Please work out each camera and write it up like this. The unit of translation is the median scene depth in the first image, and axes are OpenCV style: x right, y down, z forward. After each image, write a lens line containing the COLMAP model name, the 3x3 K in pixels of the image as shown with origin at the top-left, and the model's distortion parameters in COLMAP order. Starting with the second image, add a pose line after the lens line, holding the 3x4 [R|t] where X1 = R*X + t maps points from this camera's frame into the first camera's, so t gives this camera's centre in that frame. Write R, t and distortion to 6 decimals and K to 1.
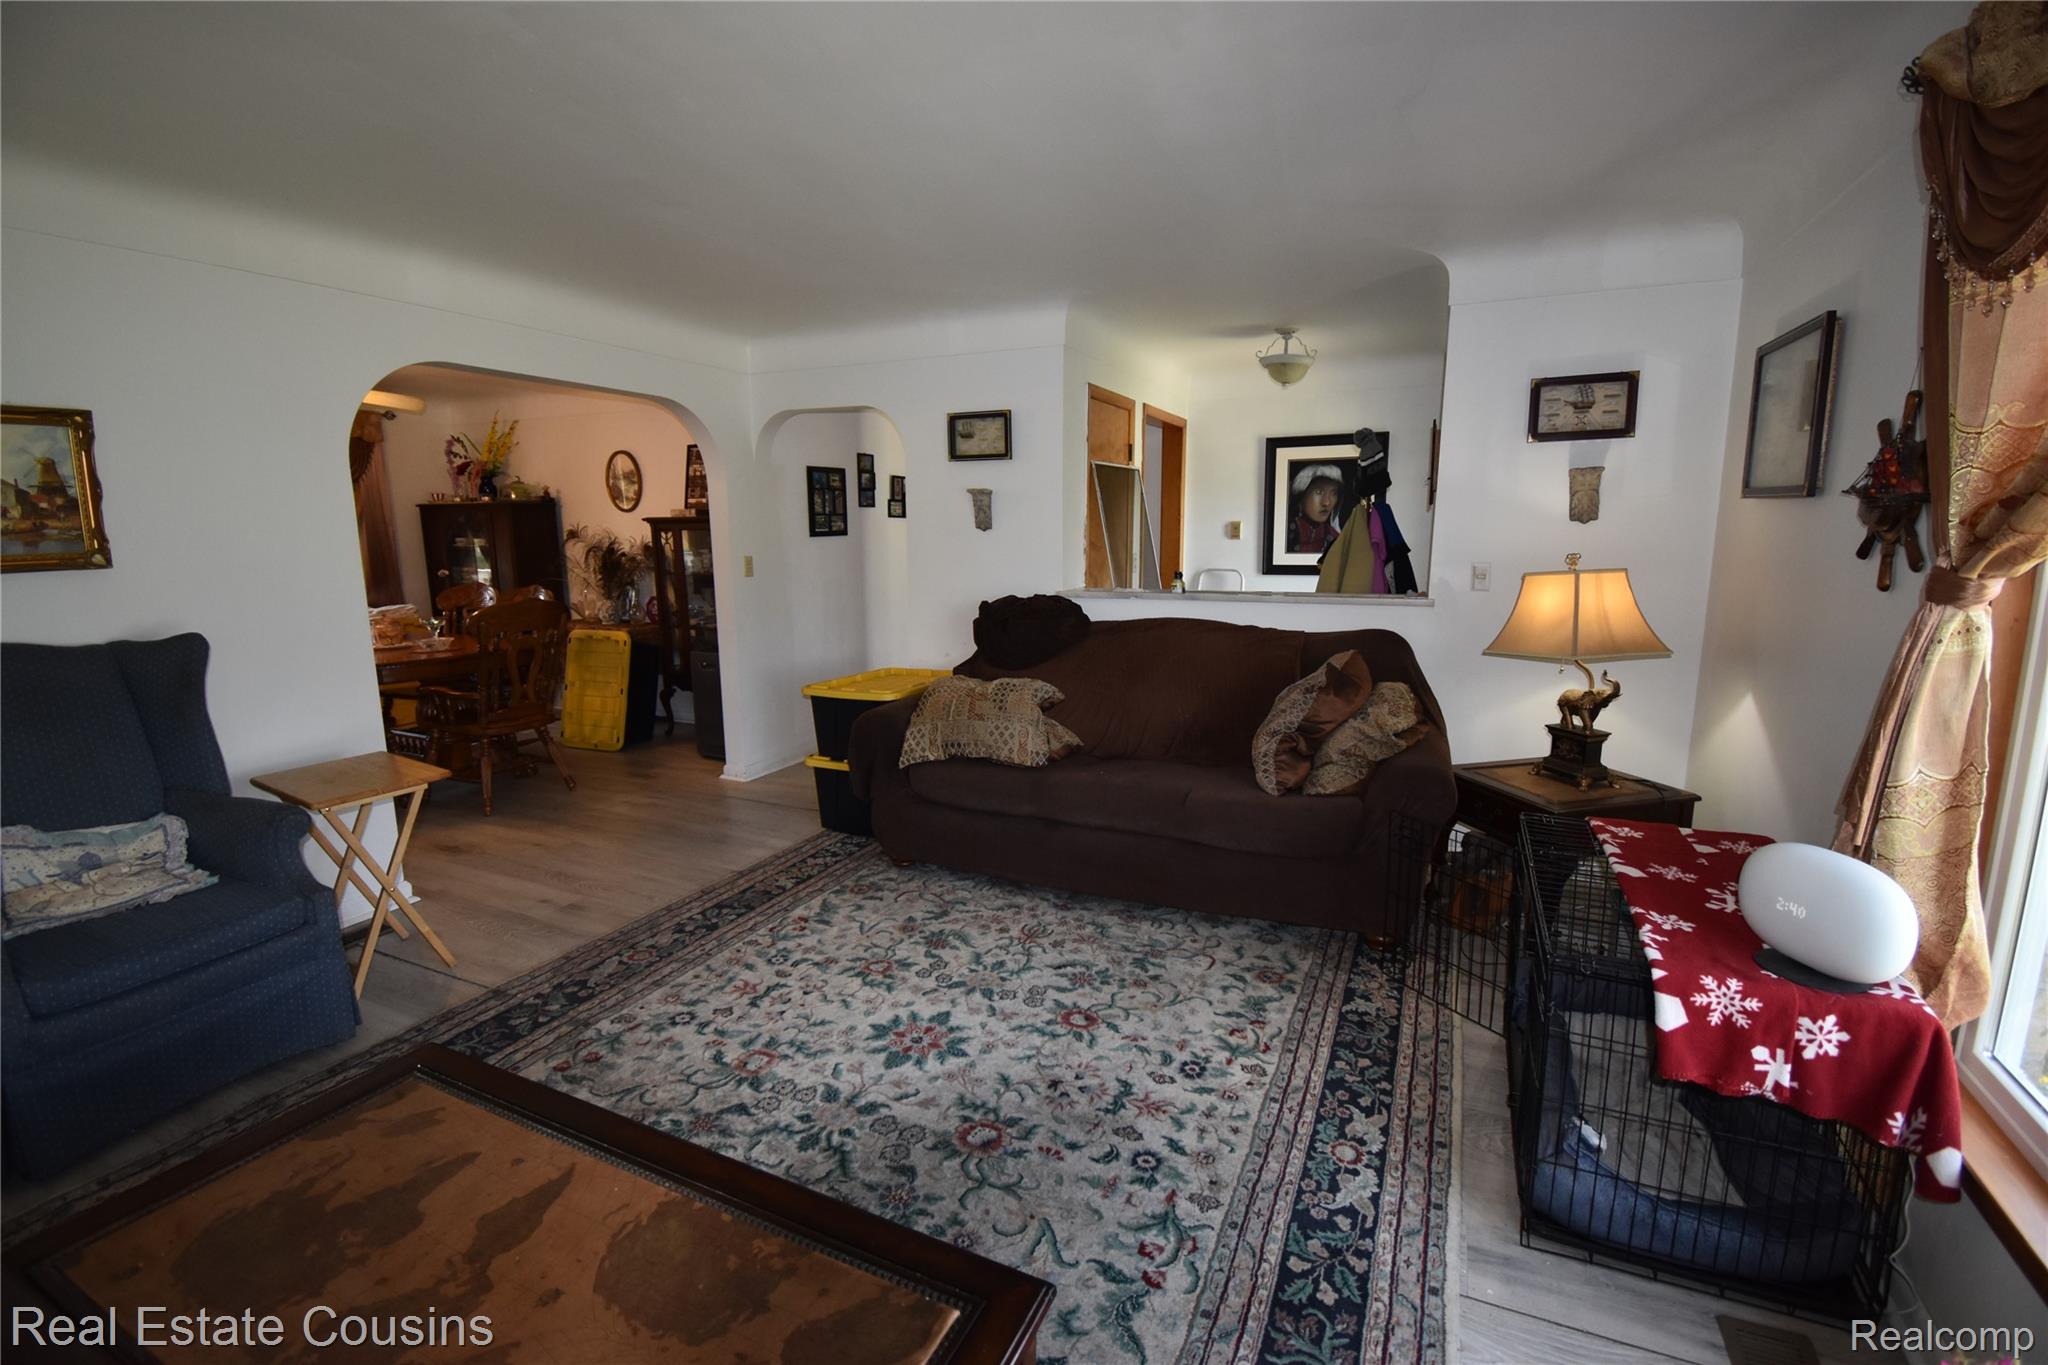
lens RADIAL K [[891.2, 0, 1034.9], [0, 891.2, 681.9], [0, 0, 1]] dist [0.014733, -0.026591]
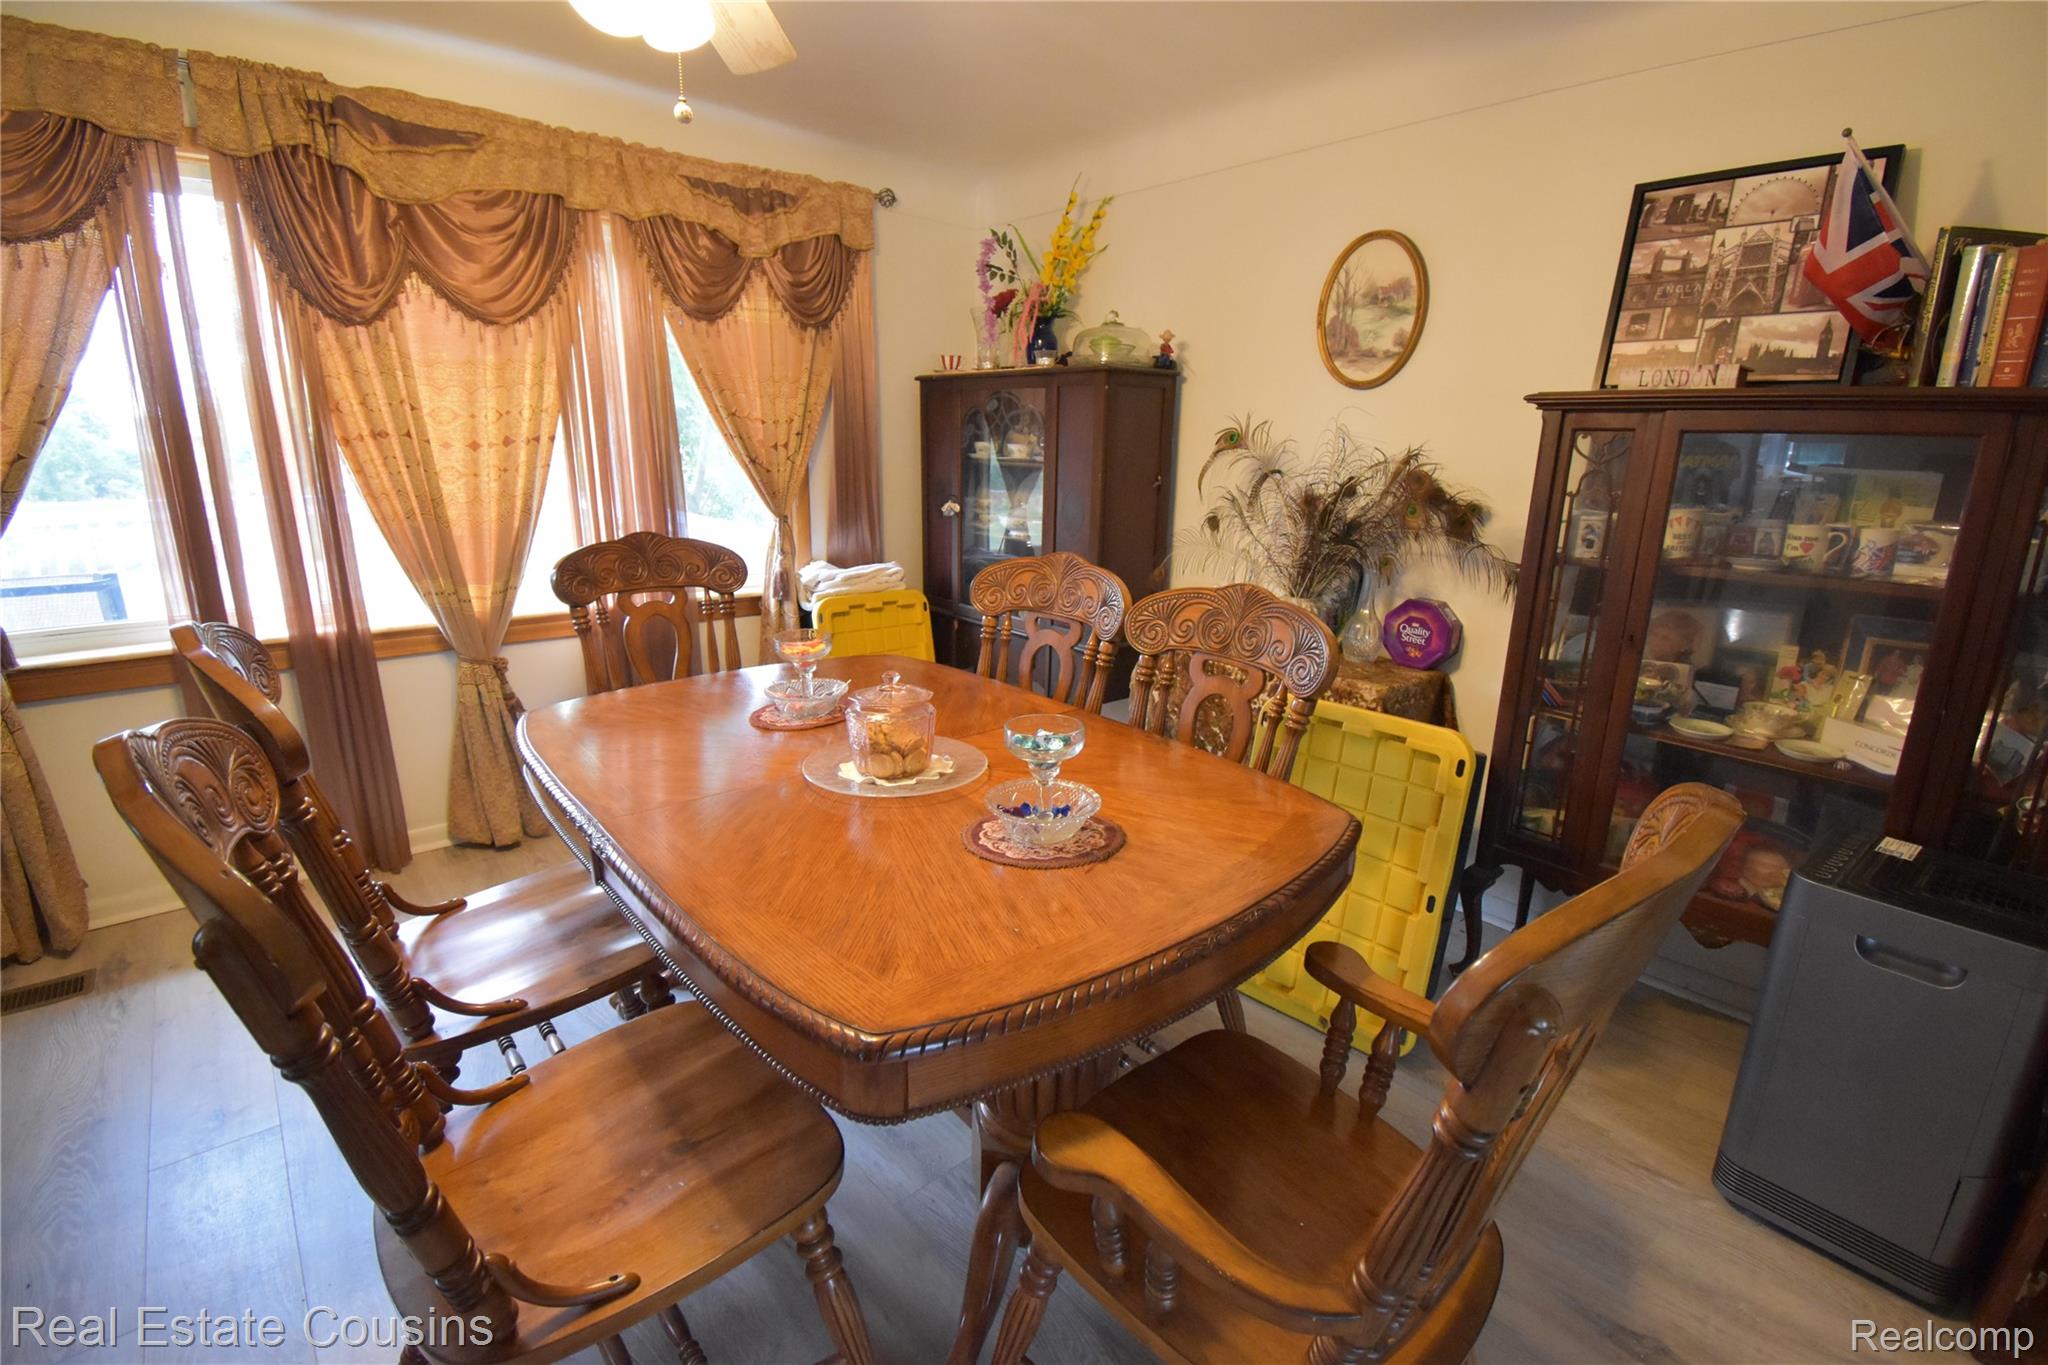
lens RADIAL K [[891.2, 0, 1034.9], [0, 891.2, 681.9], [0, 0, 1]] dist [0.014733, -0.026591]
pose [[0.918252, 0.126003, -0.375416, -0.413519], [-0.093914, 0.990273, 0.102661, -0.080845], [0.384700, -0.059012, 0.921153, 0.535668]]
